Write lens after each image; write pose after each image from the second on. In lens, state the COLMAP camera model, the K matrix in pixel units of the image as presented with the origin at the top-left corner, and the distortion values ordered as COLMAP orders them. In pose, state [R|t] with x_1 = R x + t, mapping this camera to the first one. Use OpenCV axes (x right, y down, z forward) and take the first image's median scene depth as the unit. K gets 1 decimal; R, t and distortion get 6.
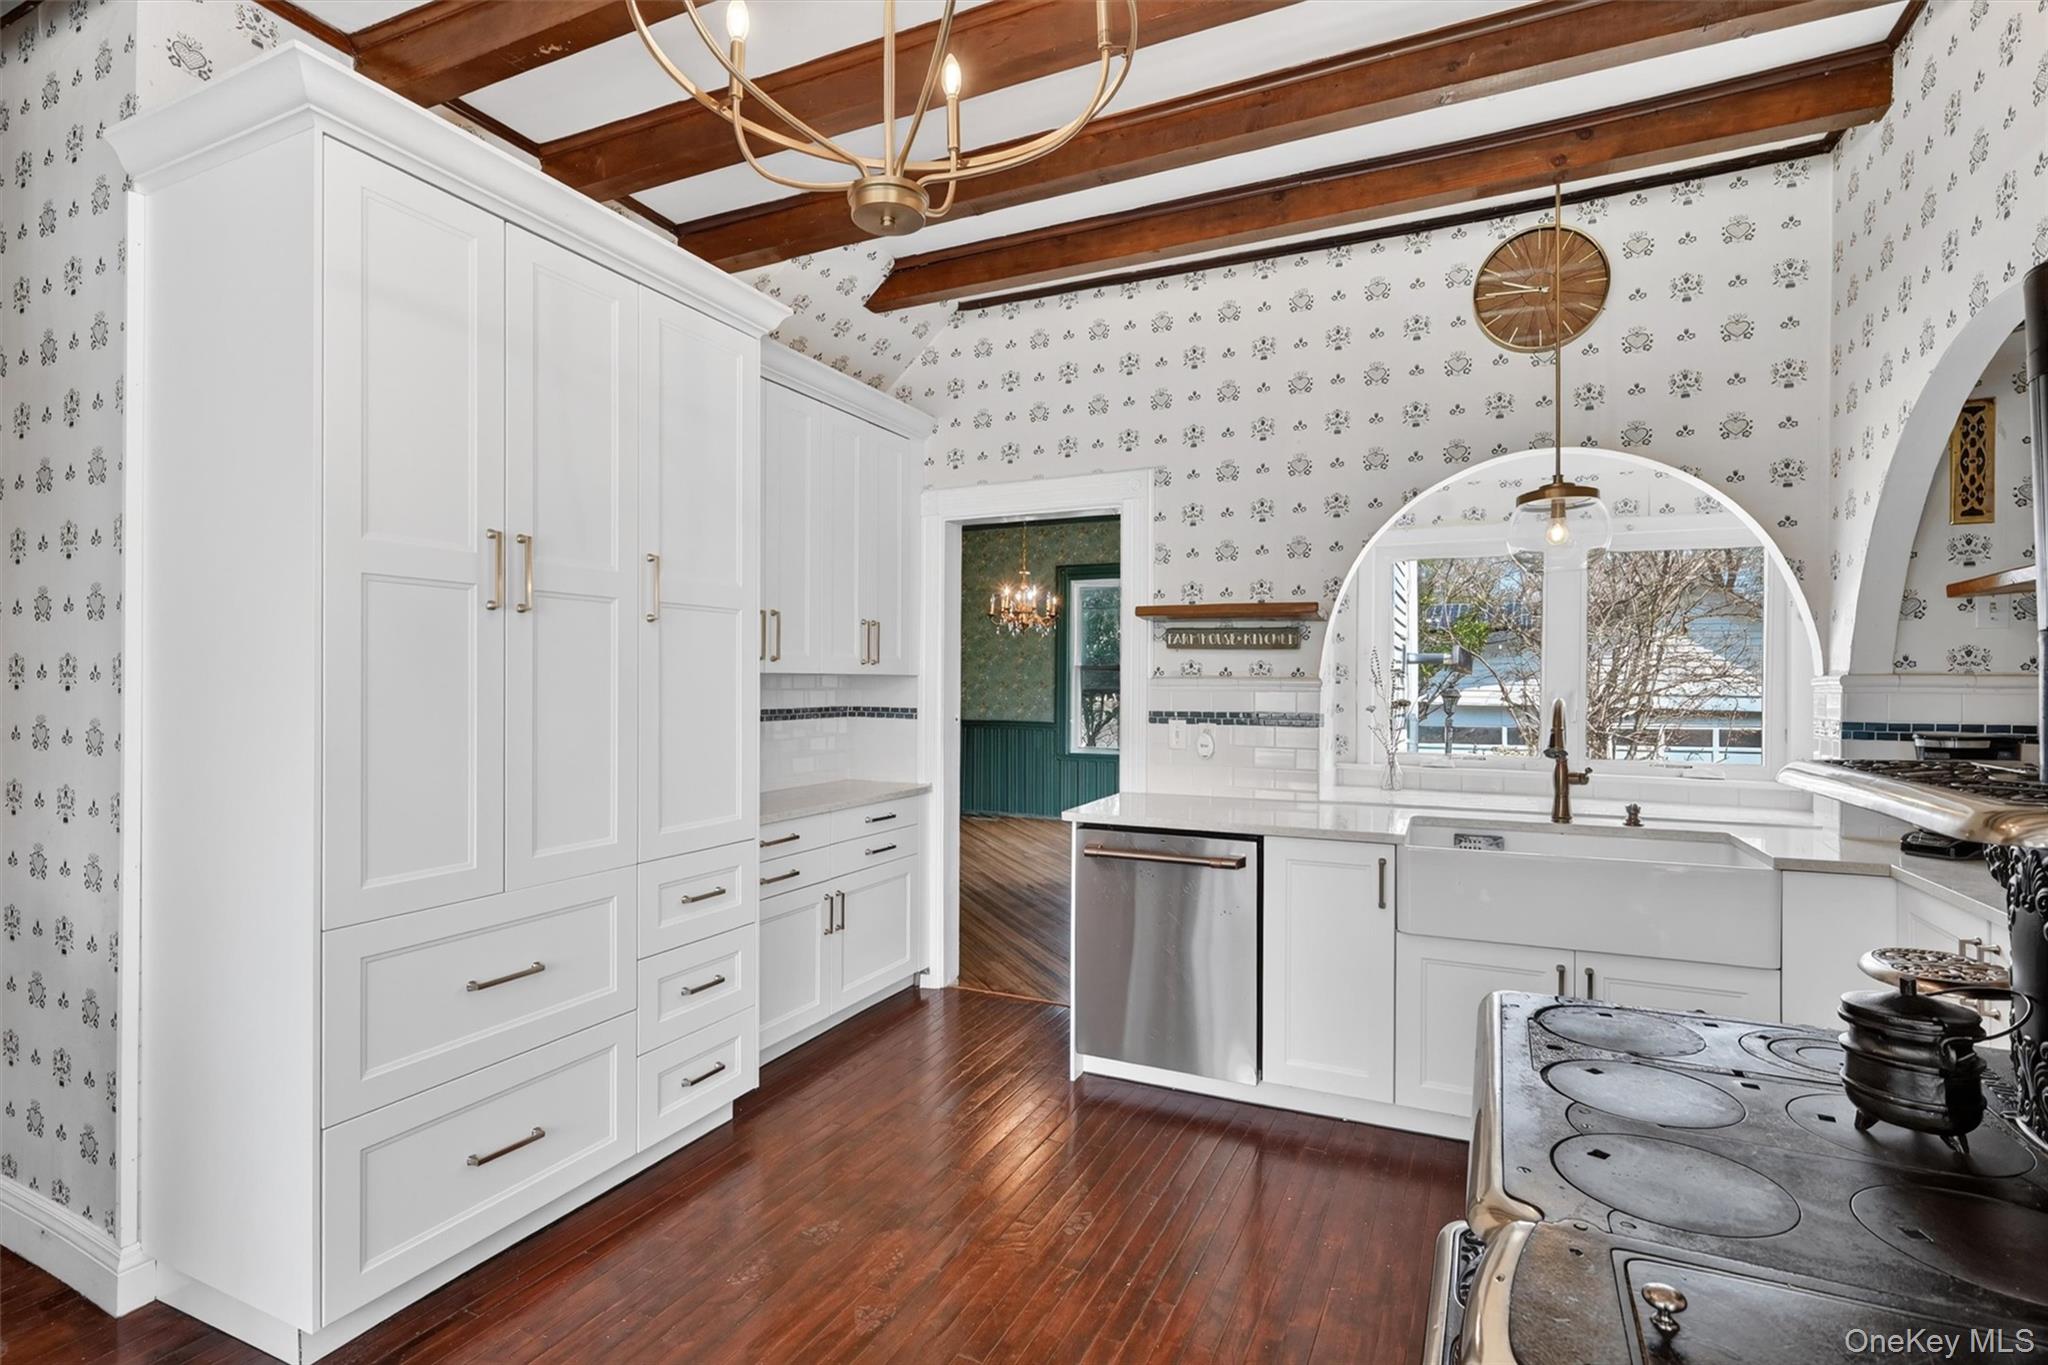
lens RADIAL K [[968.2, 0, 1025.6], [0, 968.2, 683.0], [0, 0, 1]] dist [-0.000300, 0.000141]
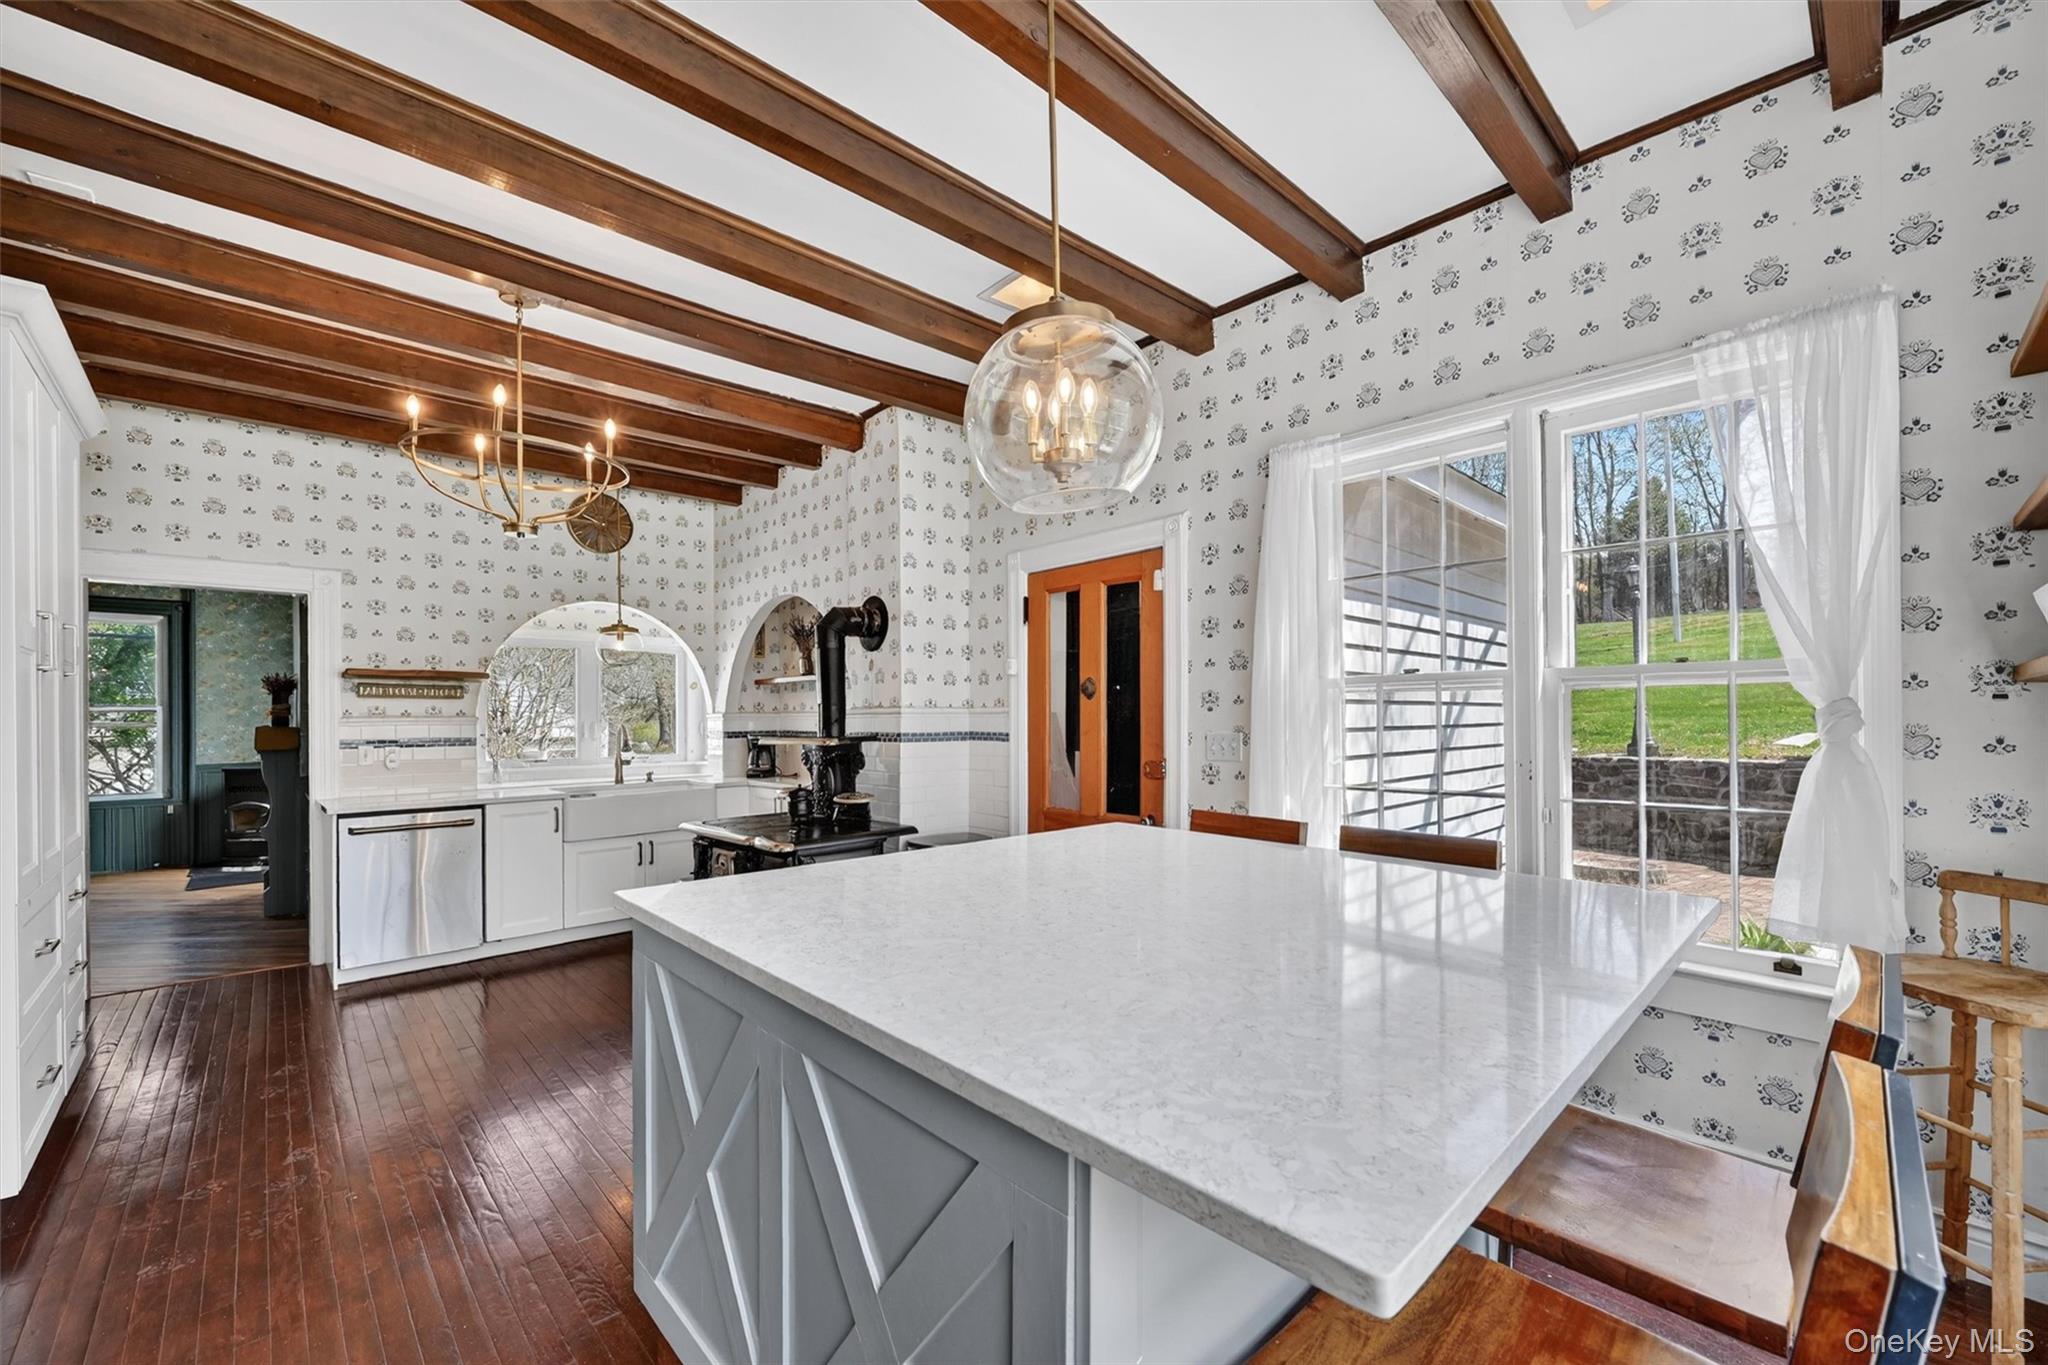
lens RADIAL K [[823.8, 0, 1023.3], [0, 823.8, 703.6], [0, 0, 1]] dist [-0.000494, -0.000039]
pose [[0.367471, 0.002889, 0.930030, -0.694879], [0.011340, 0.999907, -0.007587, -0.005751], [-0.929966, 0.013334, 0.367404, -0.419686]]
